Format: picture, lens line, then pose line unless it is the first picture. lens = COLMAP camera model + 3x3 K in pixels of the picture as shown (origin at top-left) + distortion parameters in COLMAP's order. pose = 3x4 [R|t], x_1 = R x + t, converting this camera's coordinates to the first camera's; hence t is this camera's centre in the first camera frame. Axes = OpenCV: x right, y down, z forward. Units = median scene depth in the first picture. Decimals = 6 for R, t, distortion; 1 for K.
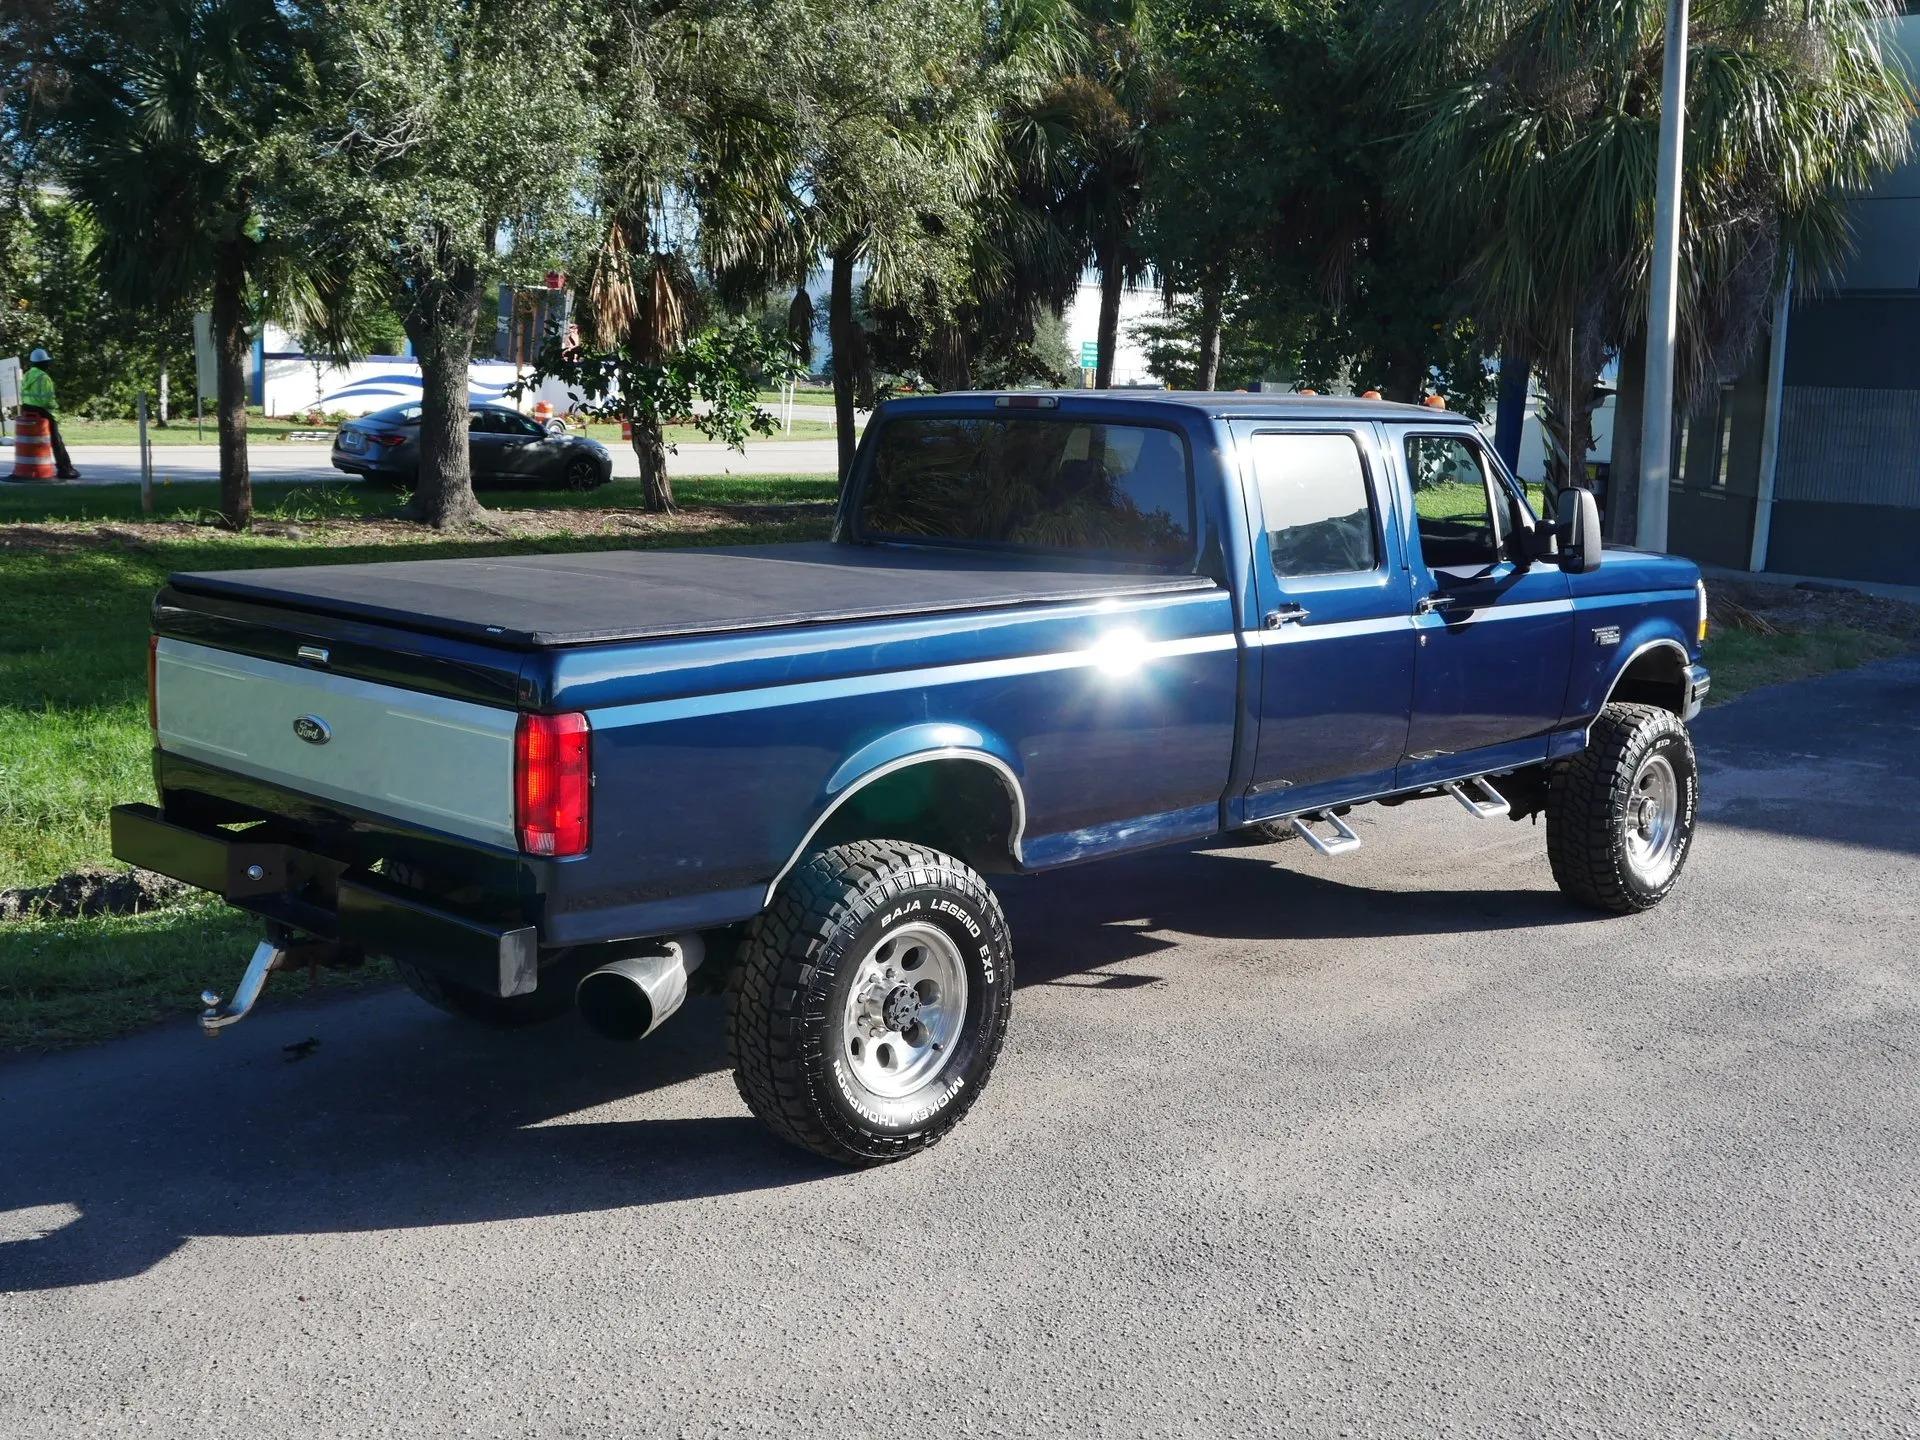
lens RADIAL K [[2125.5, 0, 974.8], [0, 2125.5, 727.5], [0, 0, 1]] dist [0.003259, 0.012440]
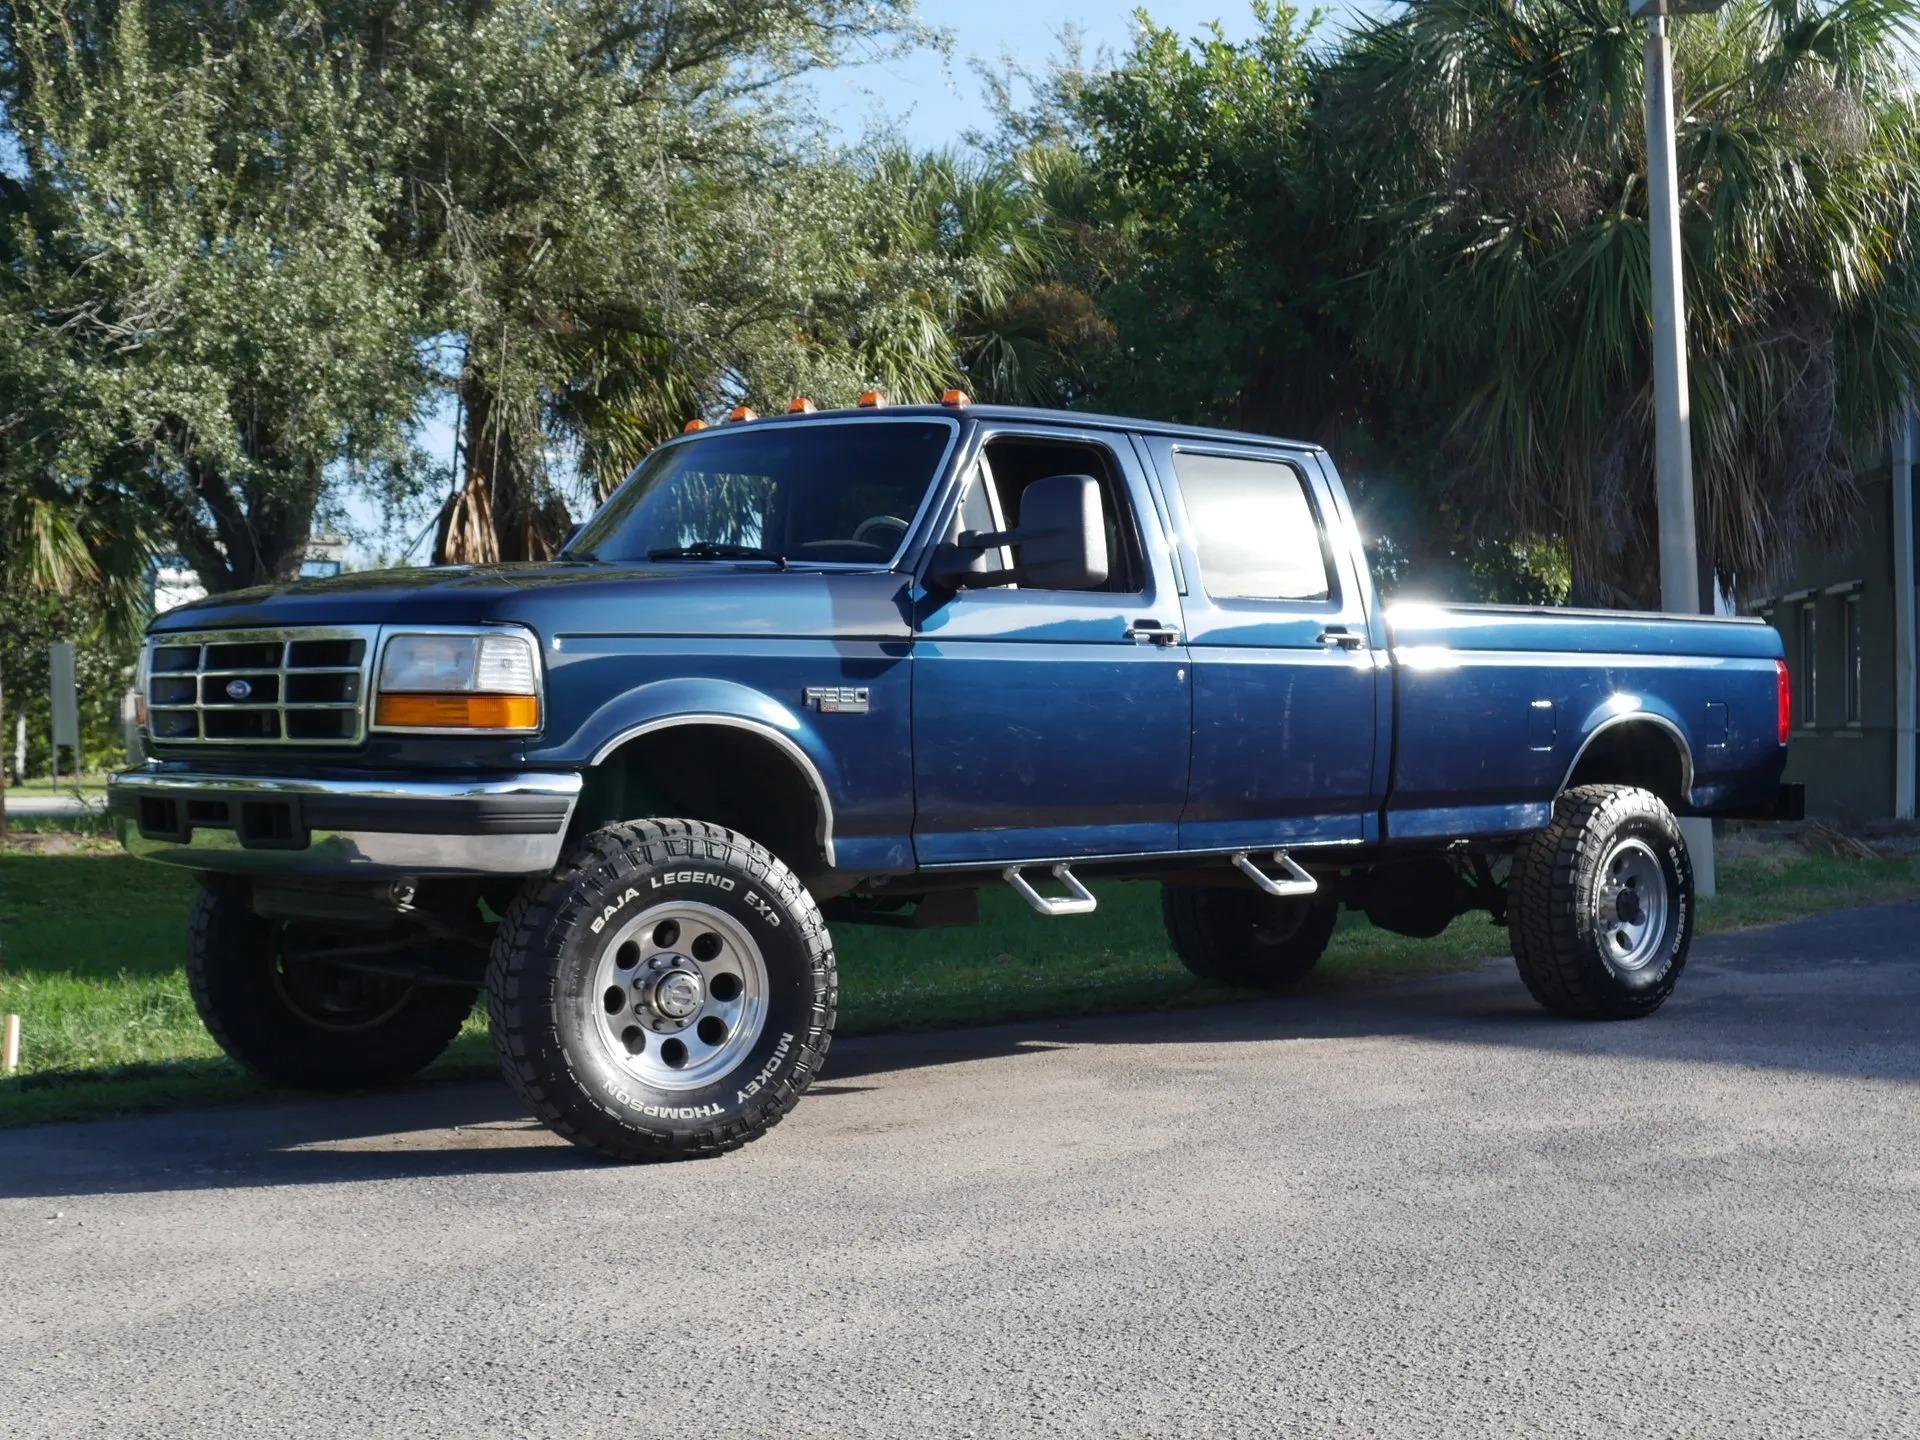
lens RADIAL K [[2618.7, 0, 960.0], [0, 2618.7, 720.0], [0, 0, 1]] dist [0.013967, 0.001897]
pose [[0.998225, -0.039039, -0.044976, 0.201853], [0.030850, 0.984926, -0.170206, 0.125645], [0.050942, 0.168516, 0.984382, 0.103230]]
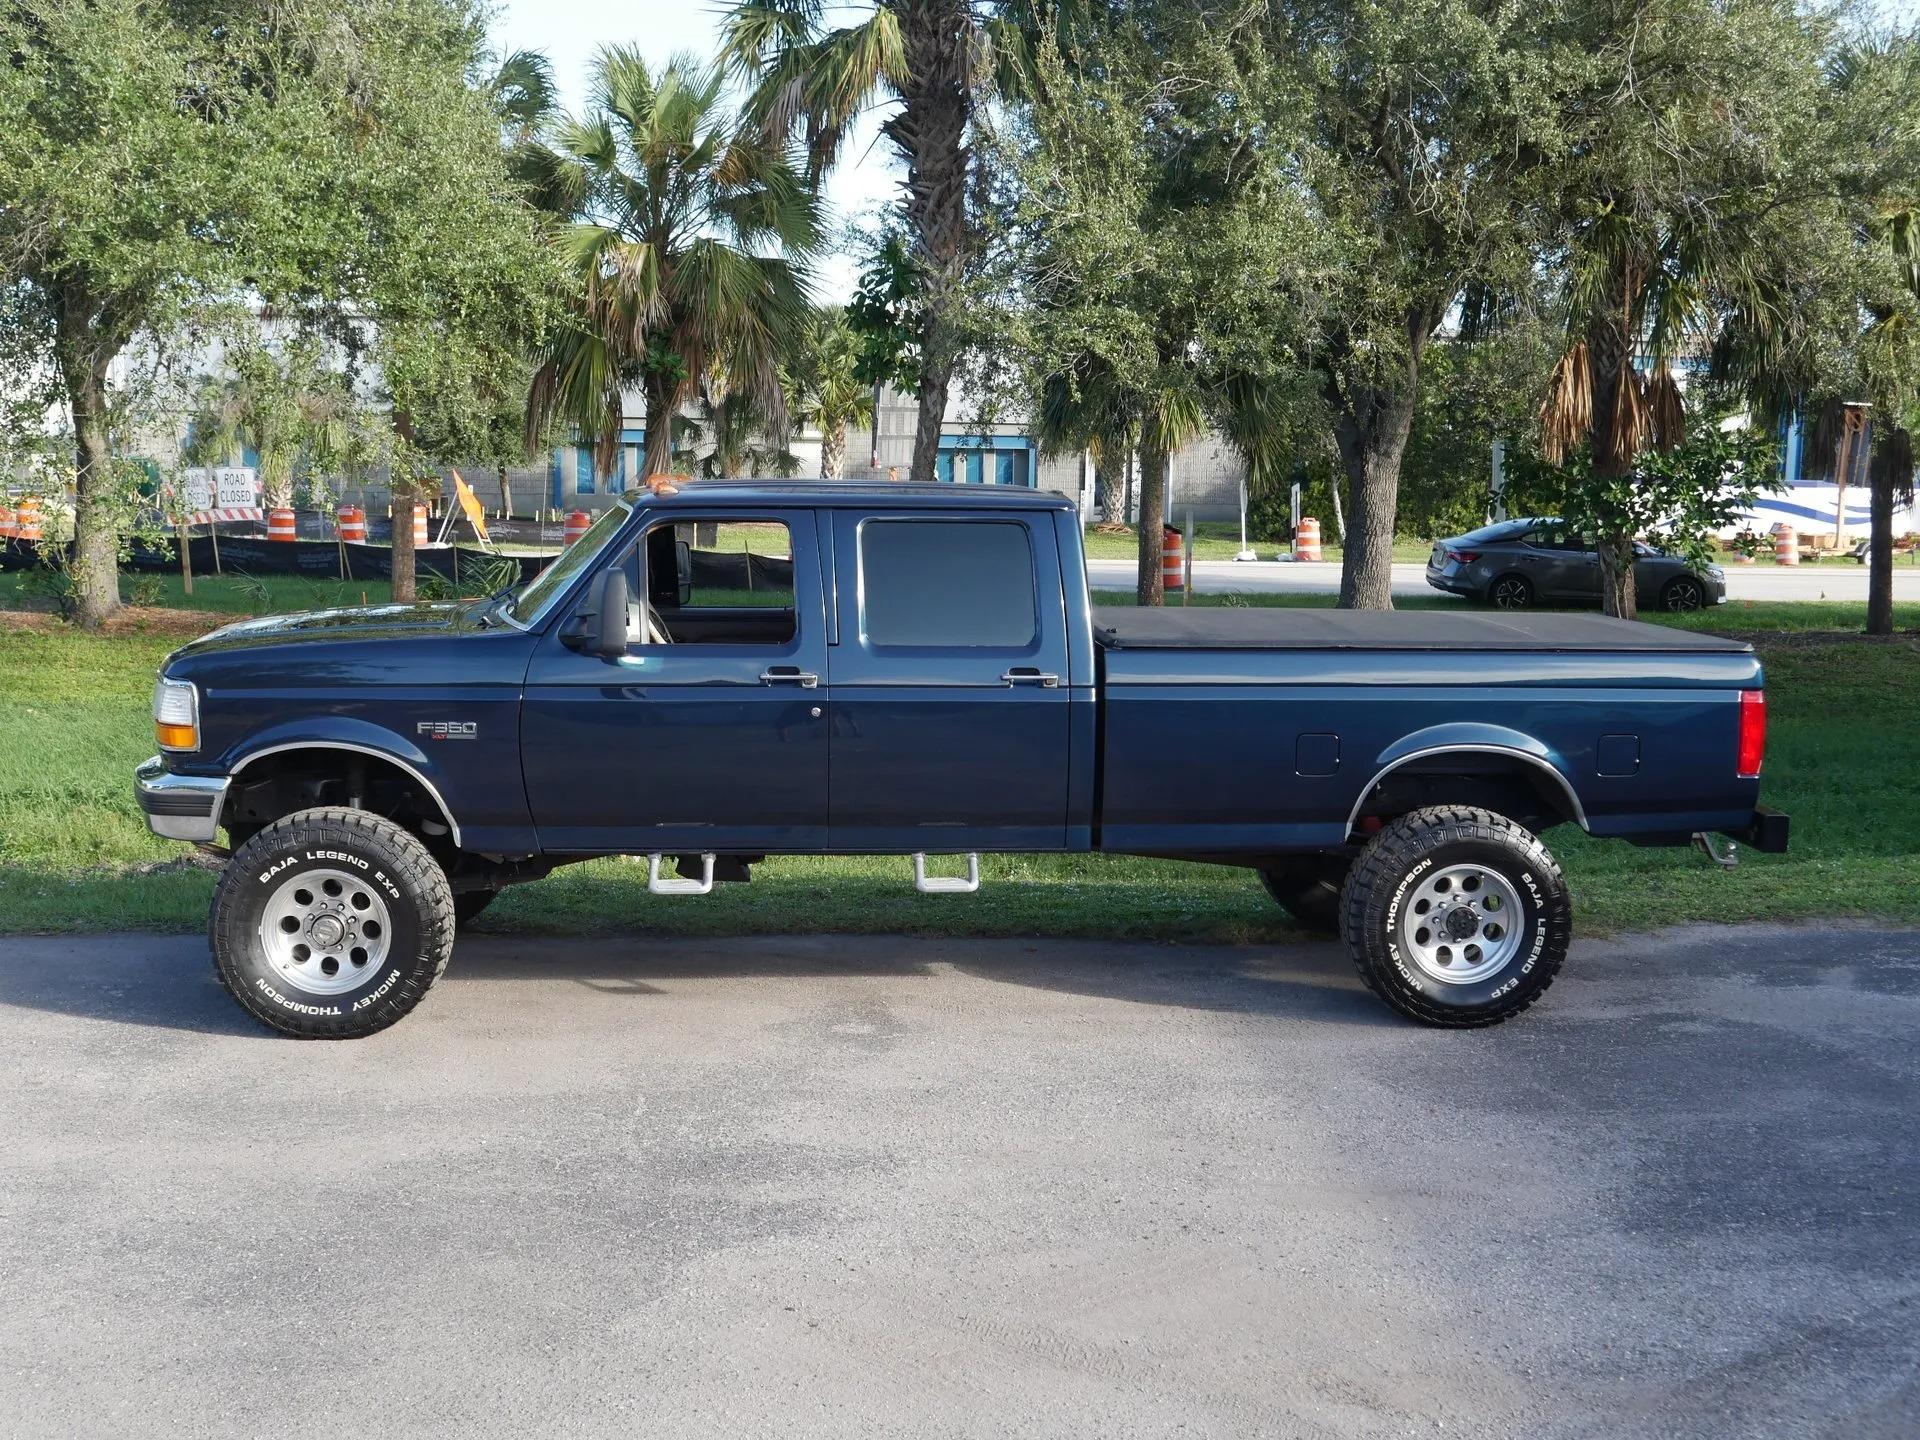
lens RADIAL K [[2092.1, 0, 960.0], [0, 2092.1, 720.0], [0, 0, 1]] dist [0.003259, 0.002470]
pose [[0.739900, 0.058269, -0.670188, 0.945449], [-0.100098, 0.994687, -0.024028, -0.037828], [0.665228, 0.084862, 0.741802, 0.398208]]
